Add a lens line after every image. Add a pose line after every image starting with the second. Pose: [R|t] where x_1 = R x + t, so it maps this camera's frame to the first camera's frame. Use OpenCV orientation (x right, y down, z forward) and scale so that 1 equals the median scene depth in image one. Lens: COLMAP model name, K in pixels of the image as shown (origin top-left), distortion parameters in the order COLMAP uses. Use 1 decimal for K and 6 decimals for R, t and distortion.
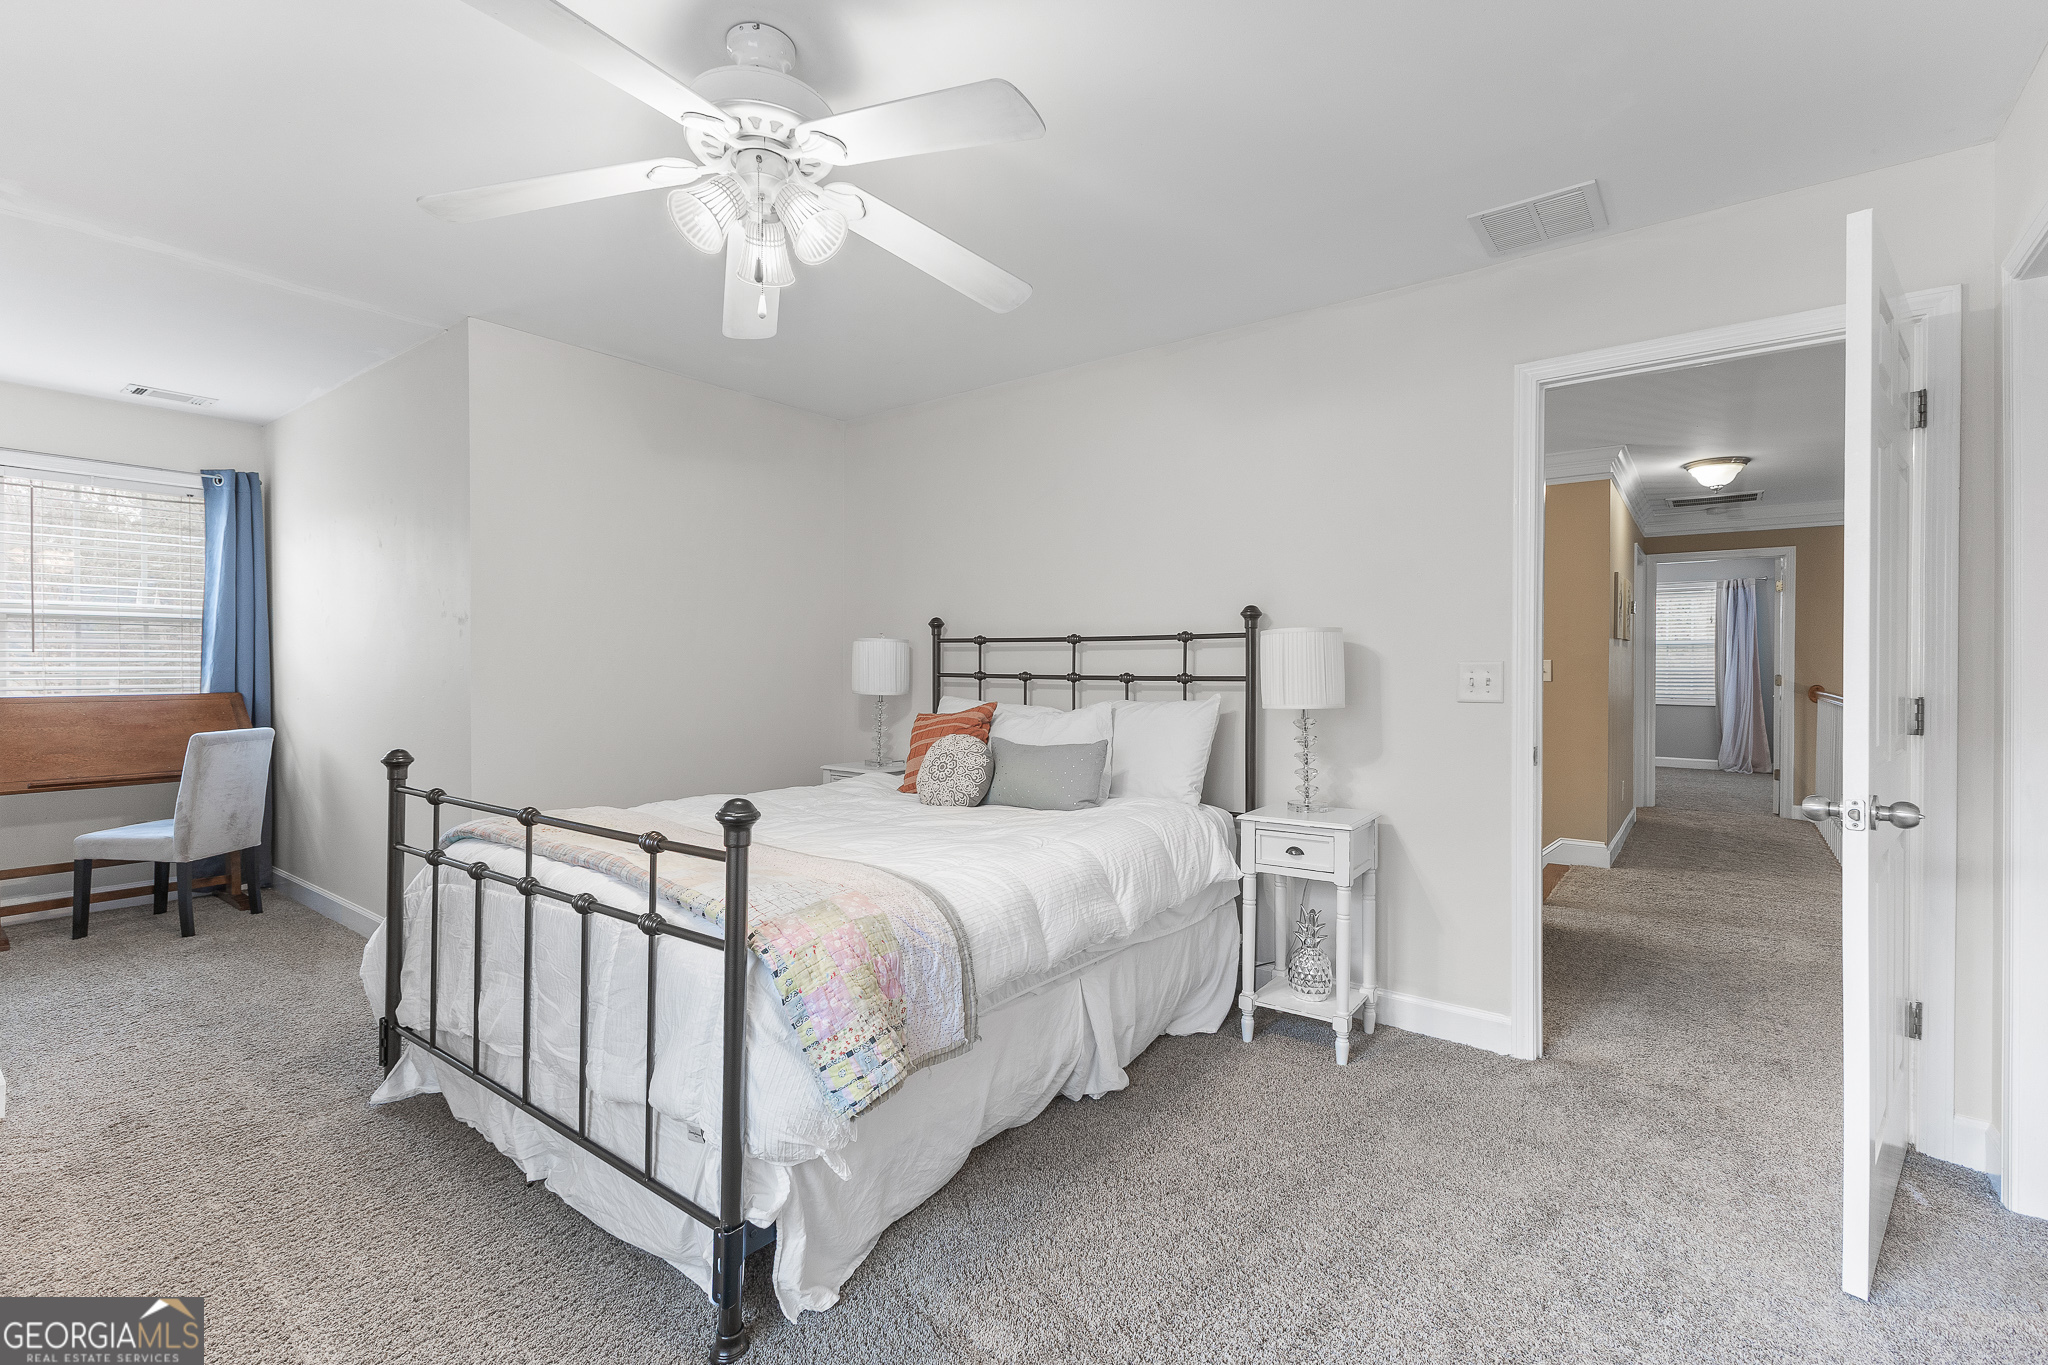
lens RADIAL K [[893.5, 0, 1030.4], [0, 893.5, 680.9], [0, 0, 1]] dist [0.004467, -0.000963]
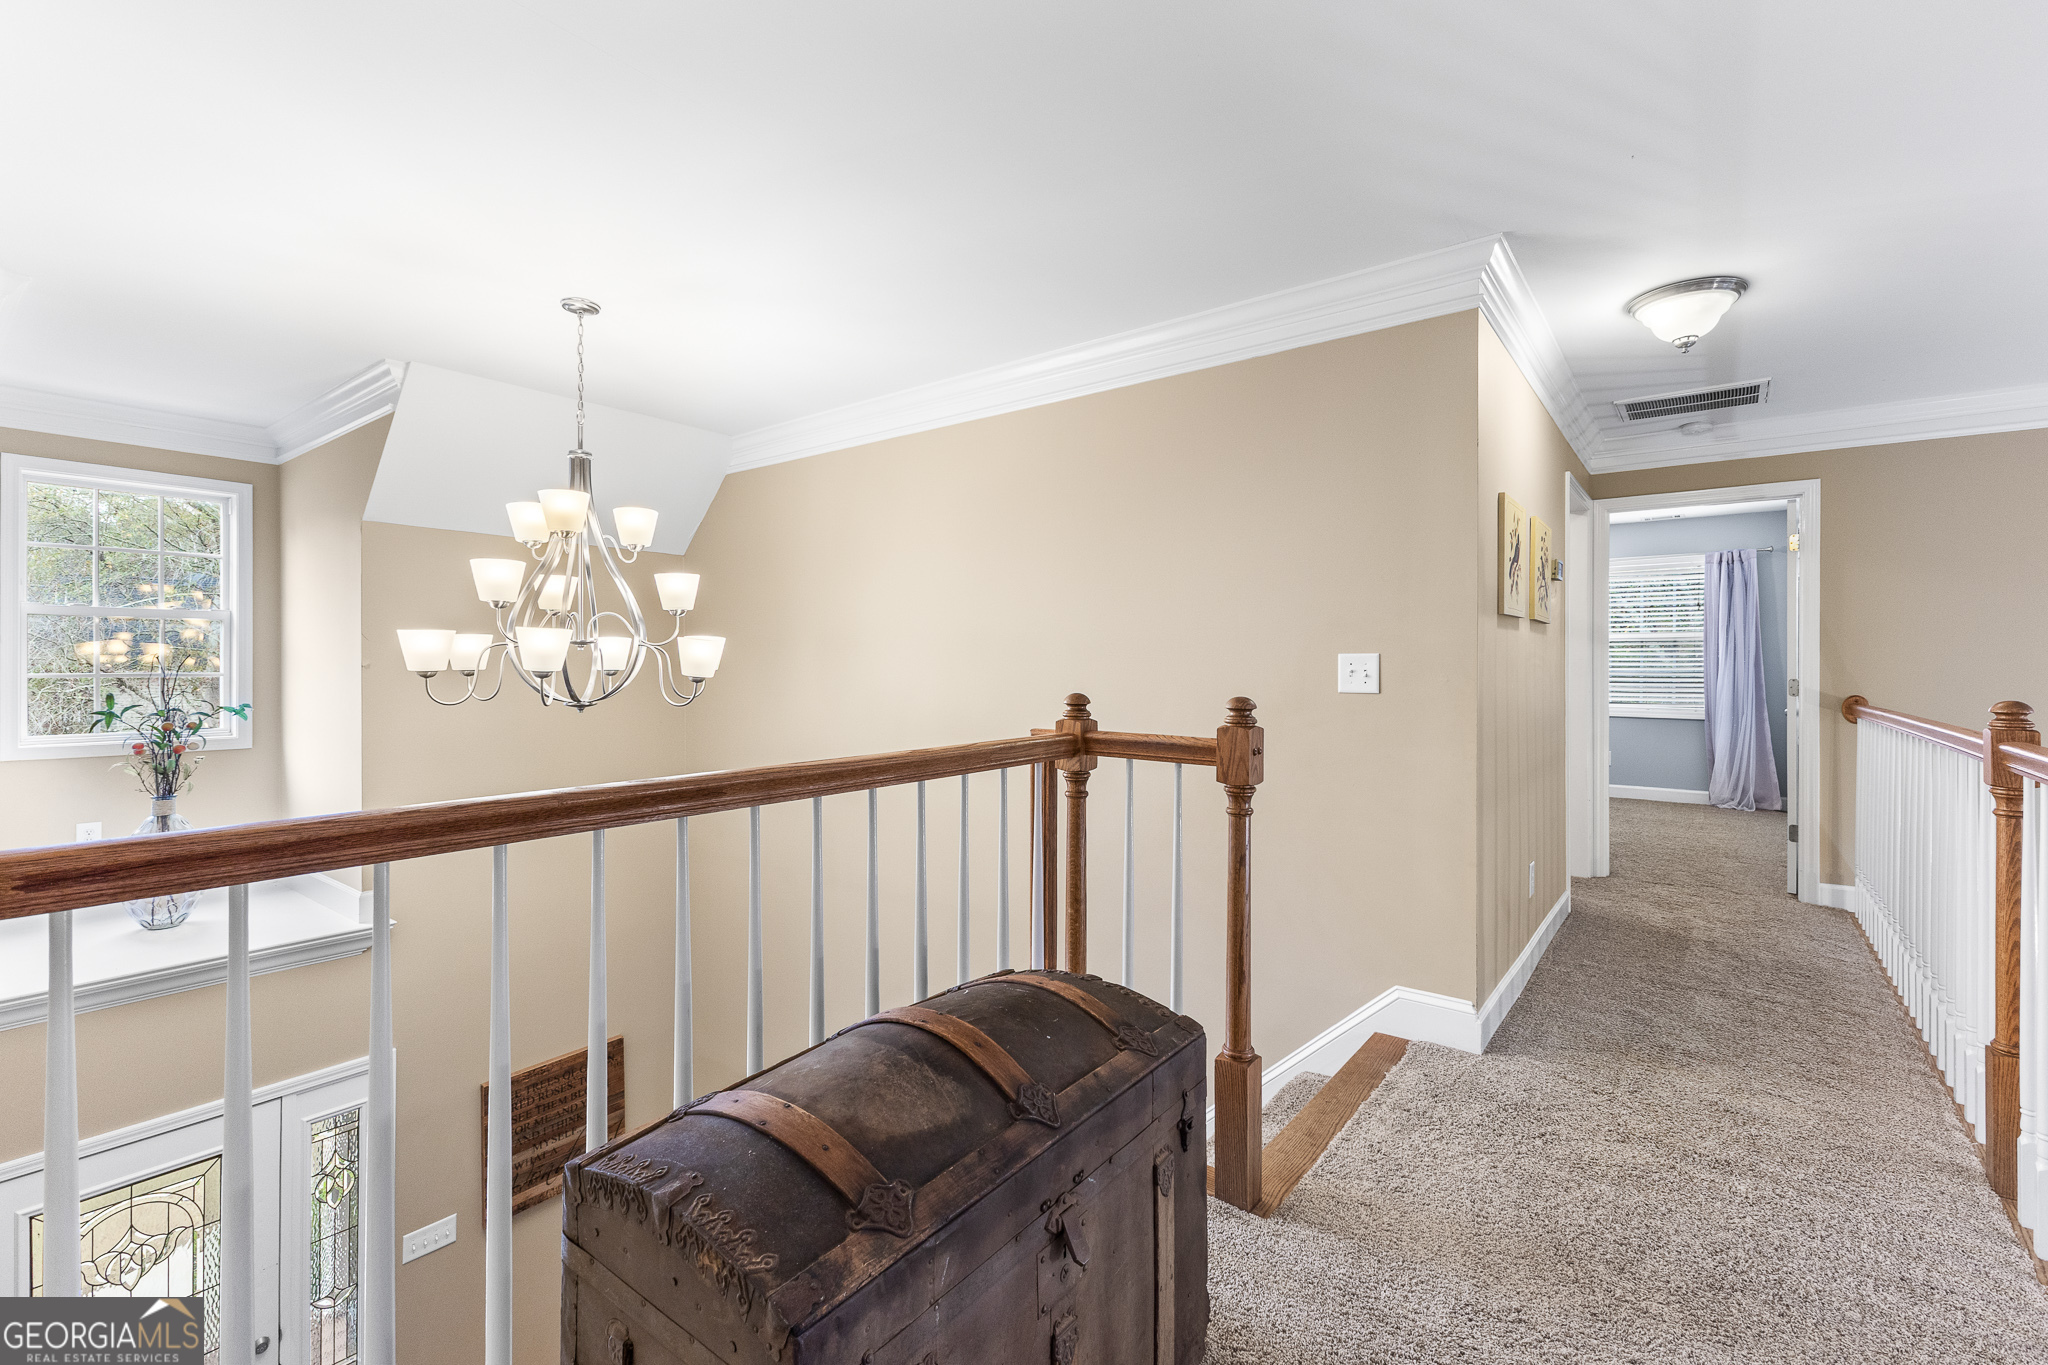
lens RADIAL K [[893.5, 0, 1019.3], [0, 893.5, 671.0], [0, 0, 1]] dist [0.004467, -0.000963]
pose [[0.999962, 0.000311, -0.008761, 0.281520], [-0.000403, 0.999944, -0.010560, -0.005805], [0.008757, 0.010563, 0.999906, 0.348860]]
